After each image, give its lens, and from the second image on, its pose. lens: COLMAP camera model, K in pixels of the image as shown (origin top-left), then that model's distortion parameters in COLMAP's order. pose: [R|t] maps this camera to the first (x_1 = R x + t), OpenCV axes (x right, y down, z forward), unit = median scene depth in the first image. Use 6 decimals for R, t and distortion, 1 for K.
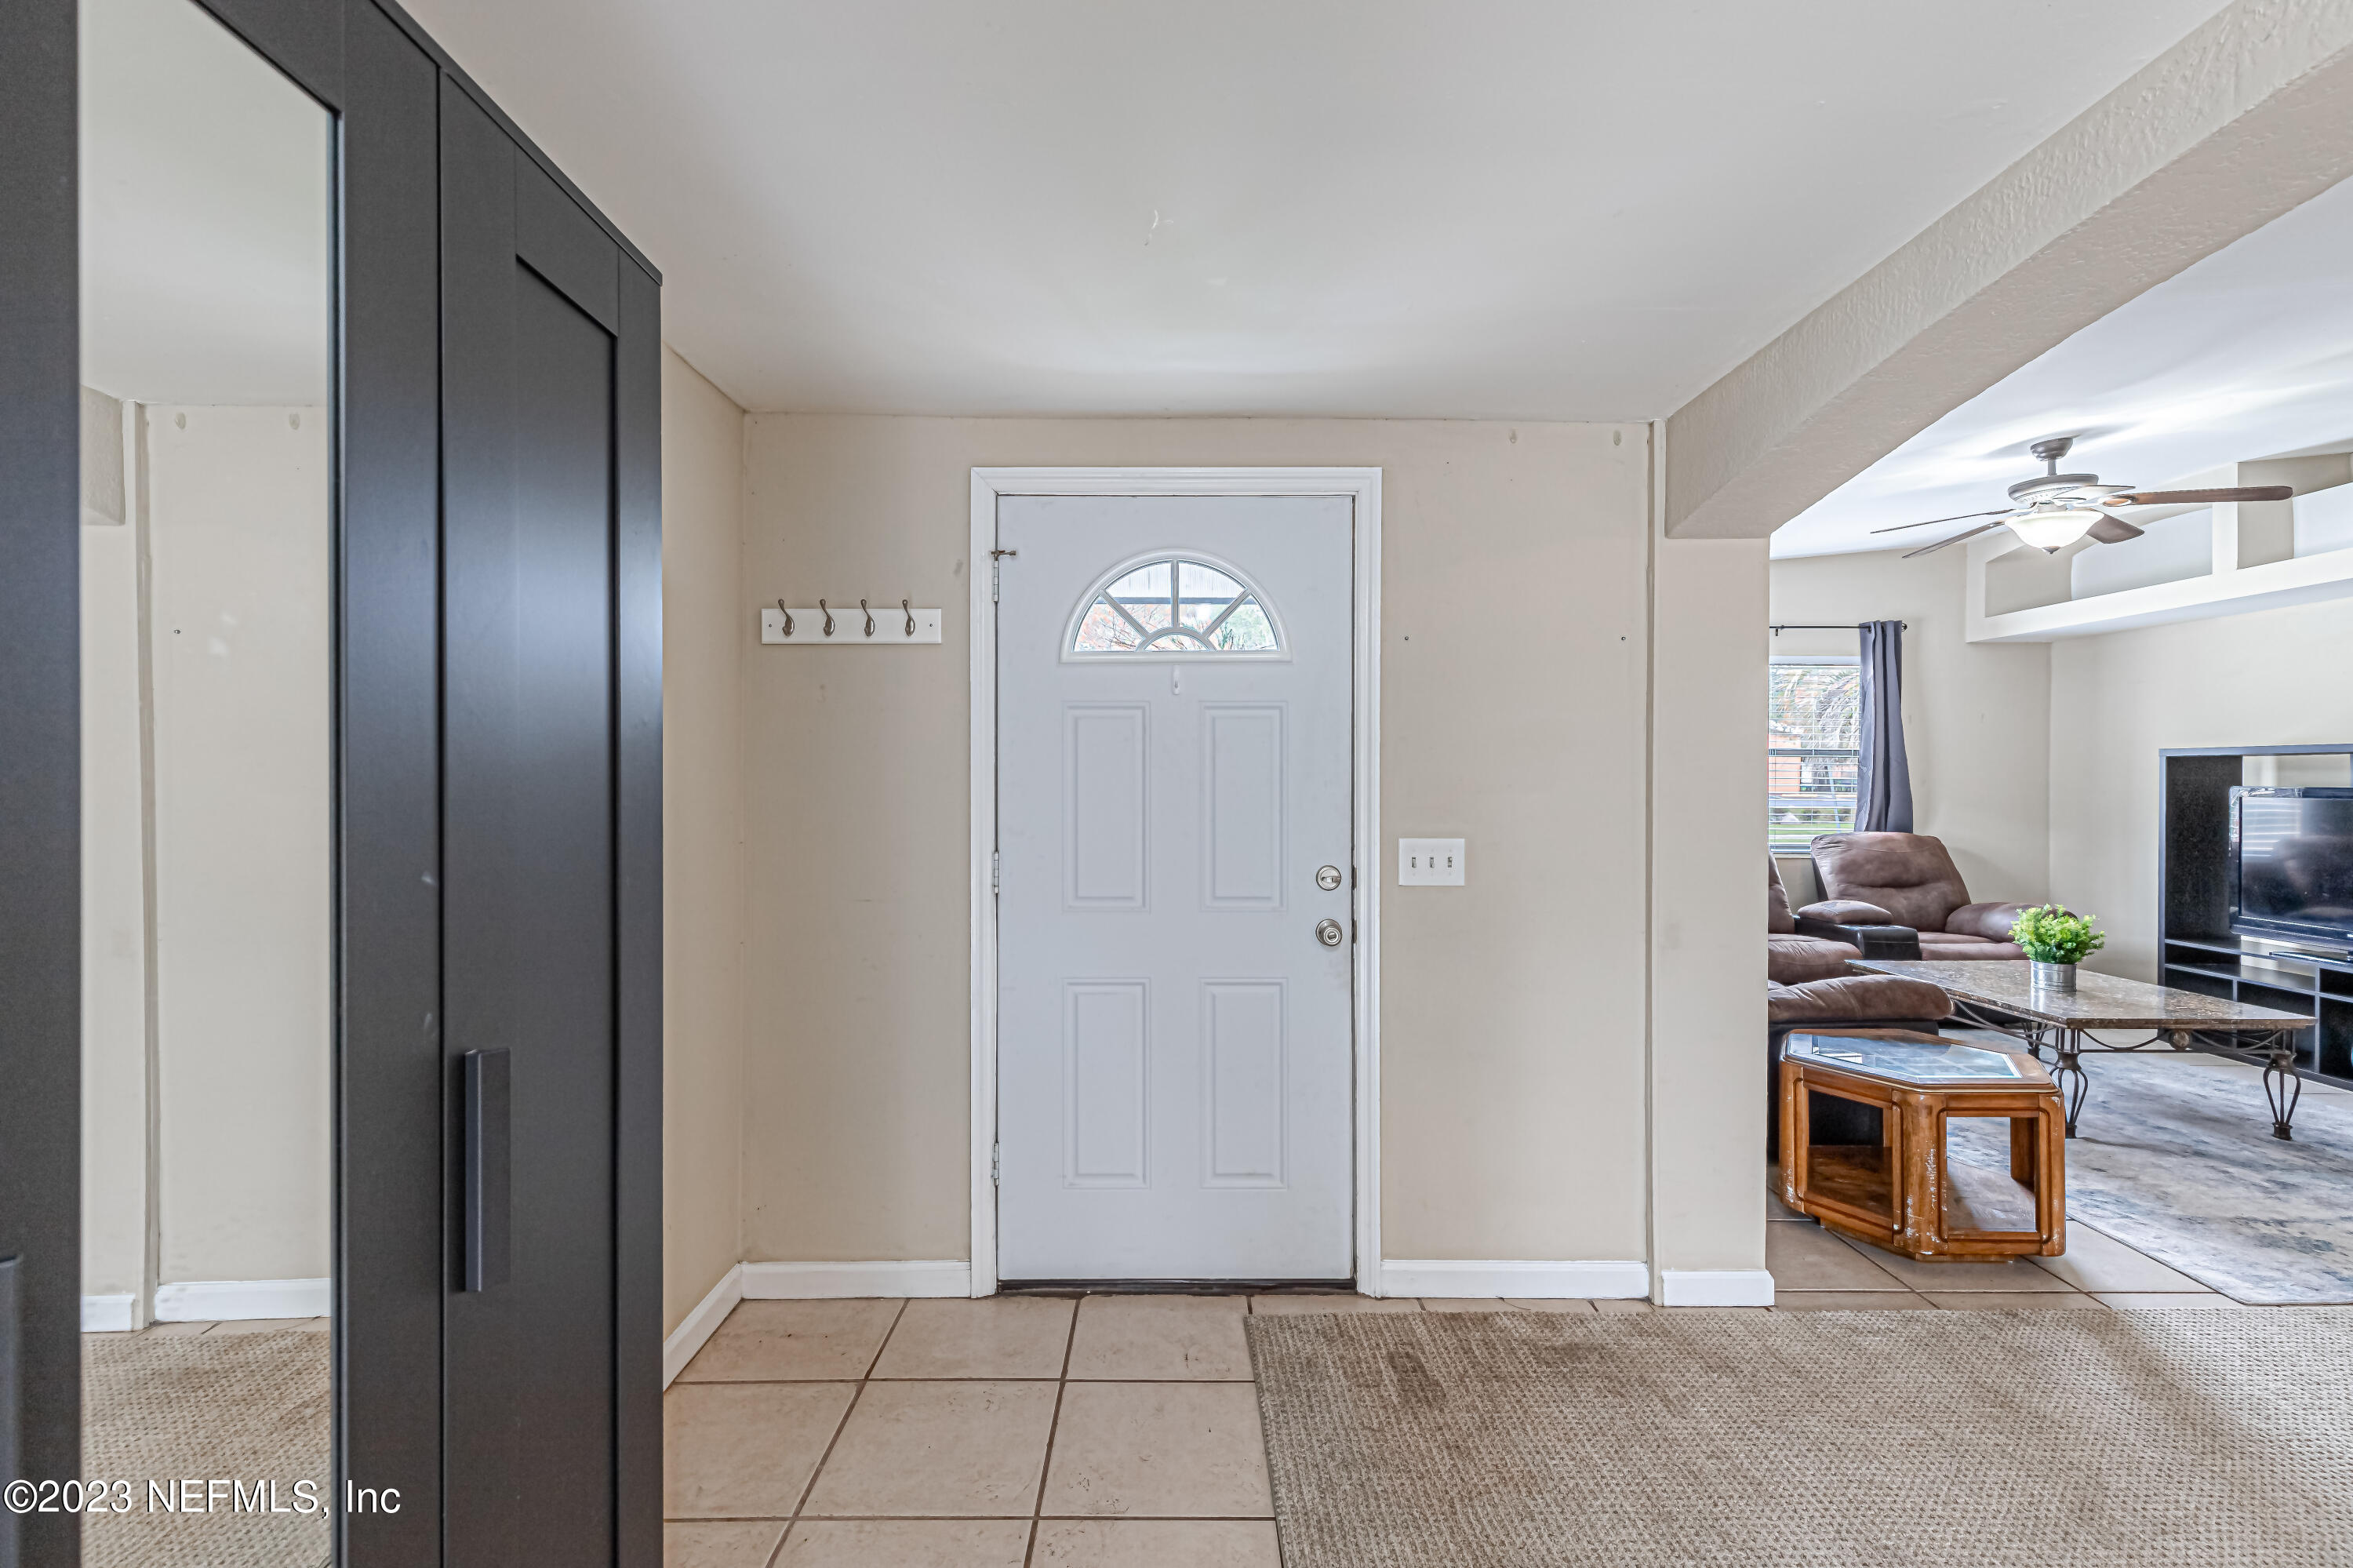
lens RADIAL K [[1072.1, 0, 1158.6], [0, 1072.1, 774.3], [0, 0, 1]] dist [0.012091, -0.003790]
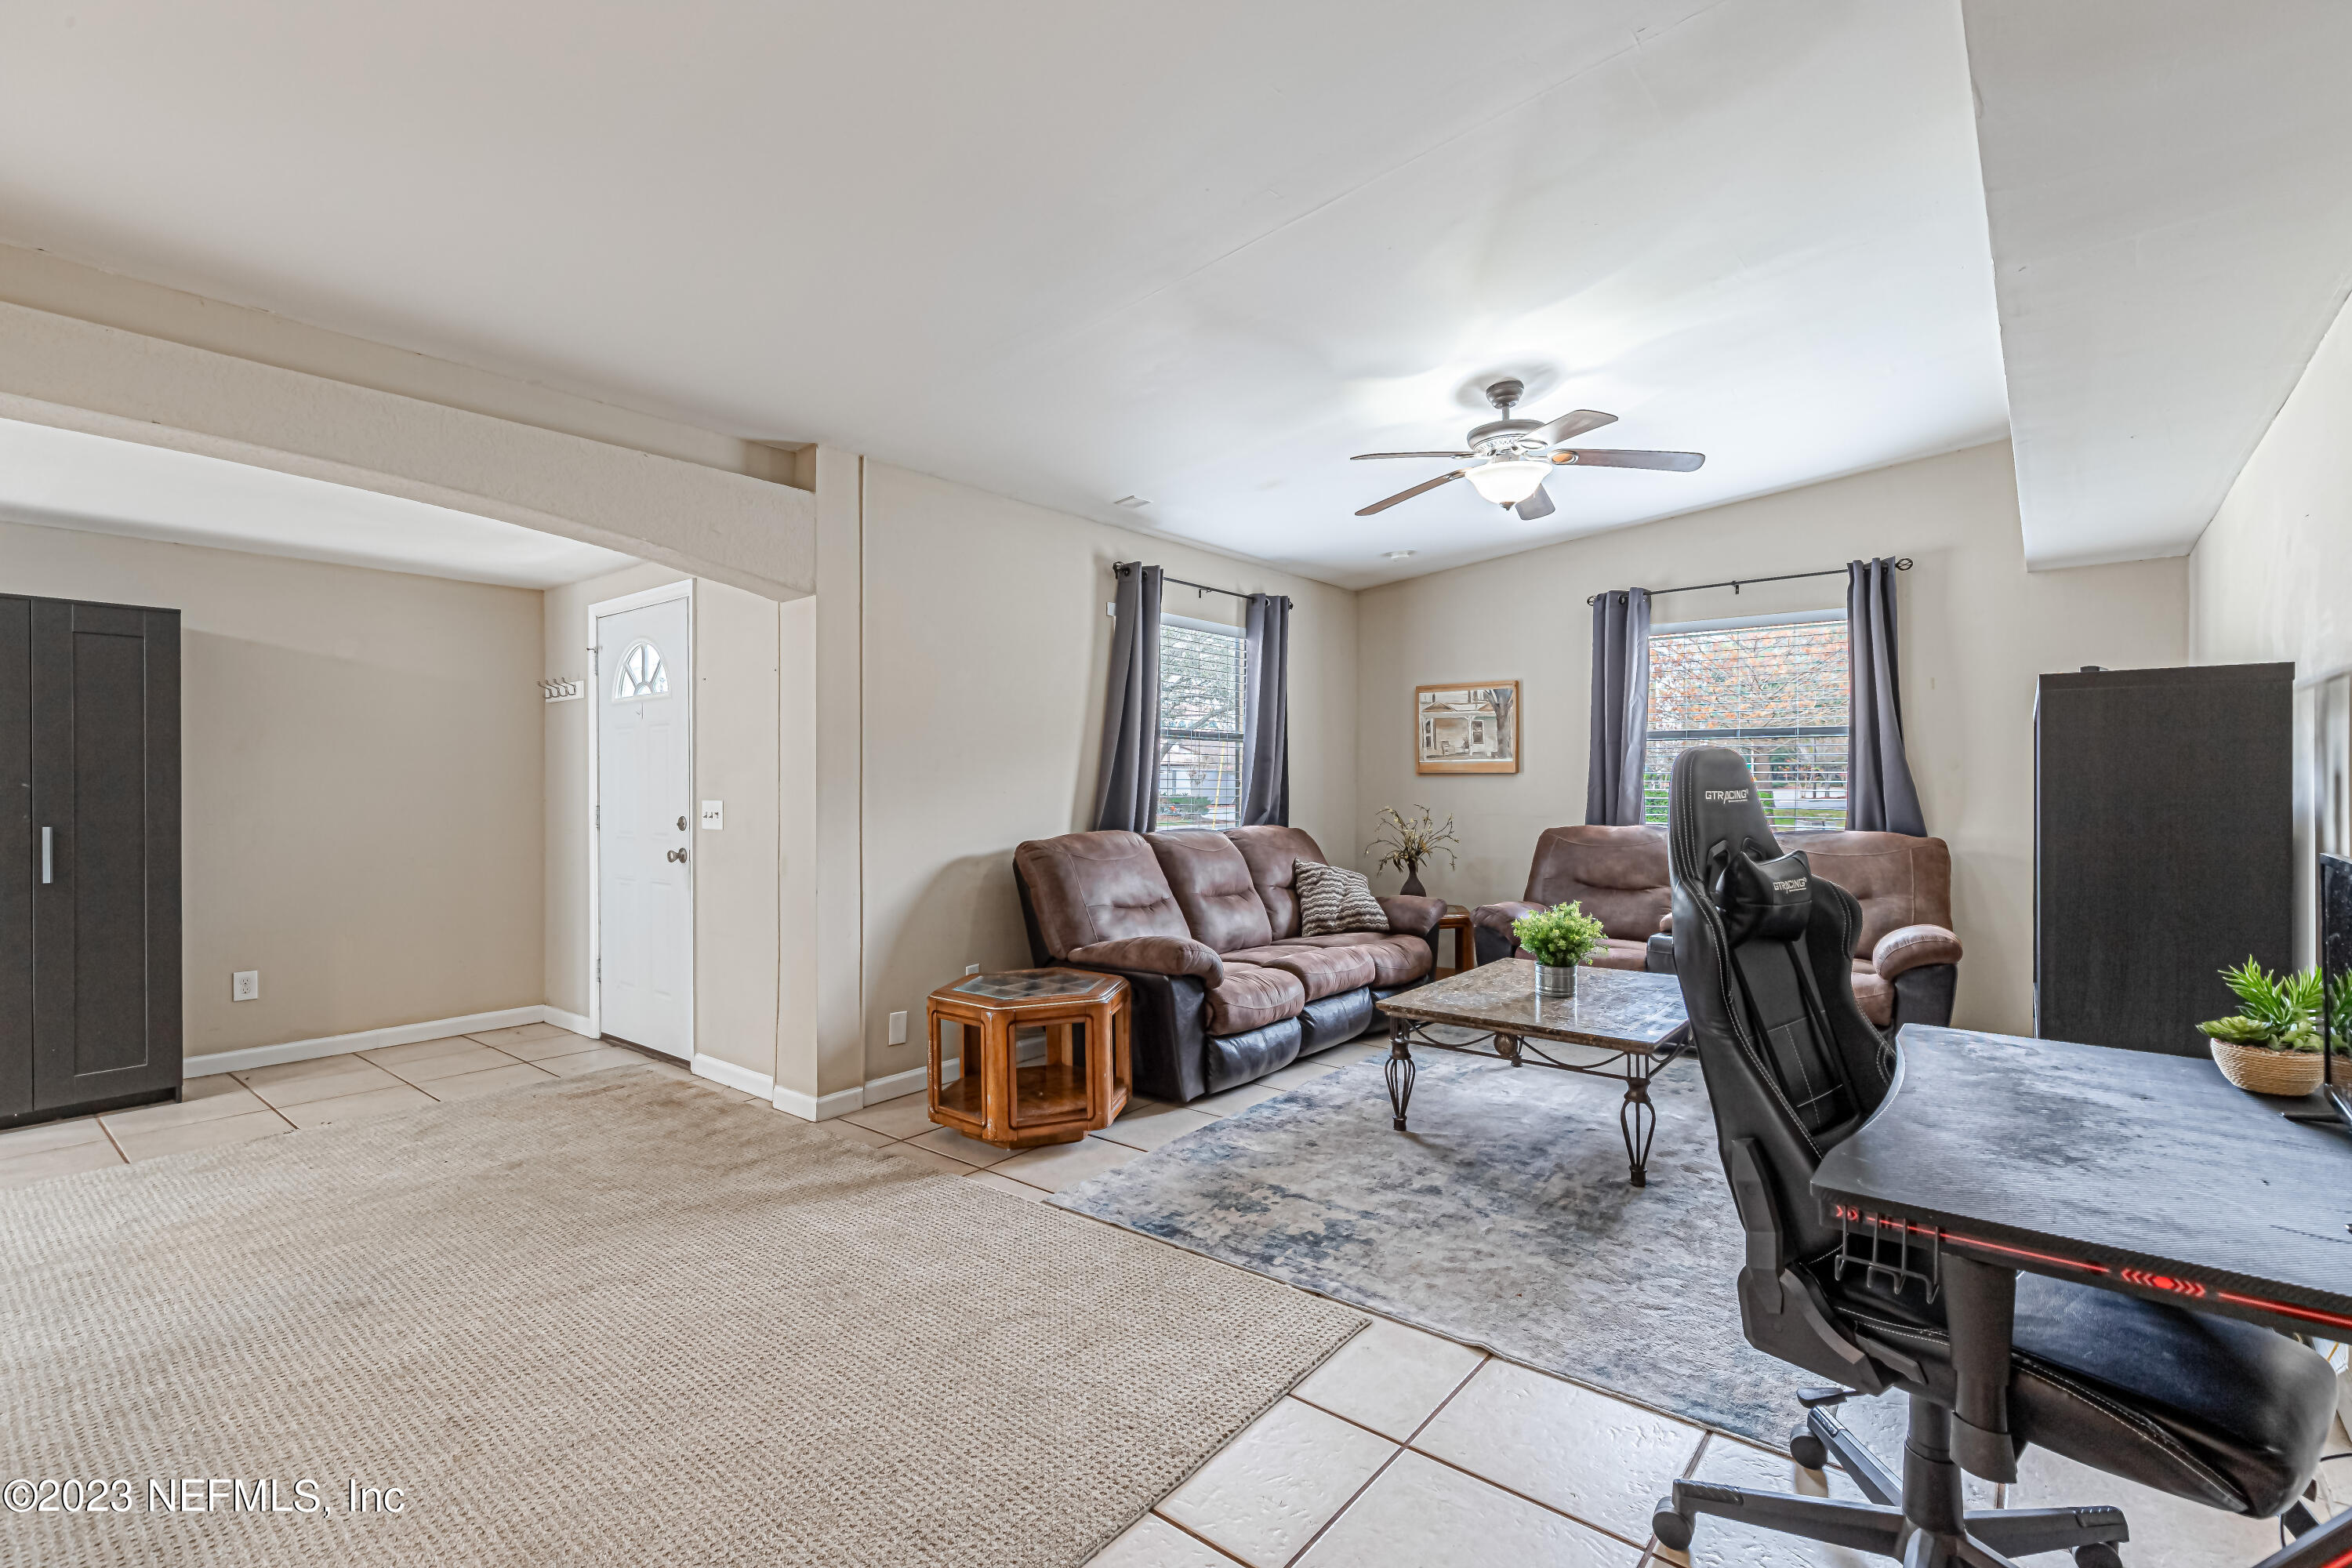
lens RADIAL K [[1071.6, 0, 1173.3], [0, 1071.6, 776.8], [0, 0, 1]] dist [0.012091, -0.003790]
pose [[0.766683, -0.007973, -0.641977, 1.200556], [0.005236, 0.999967, -0.006166, 0.024974], [0.642005, 0.001365, 0.766699, 0.127965]]
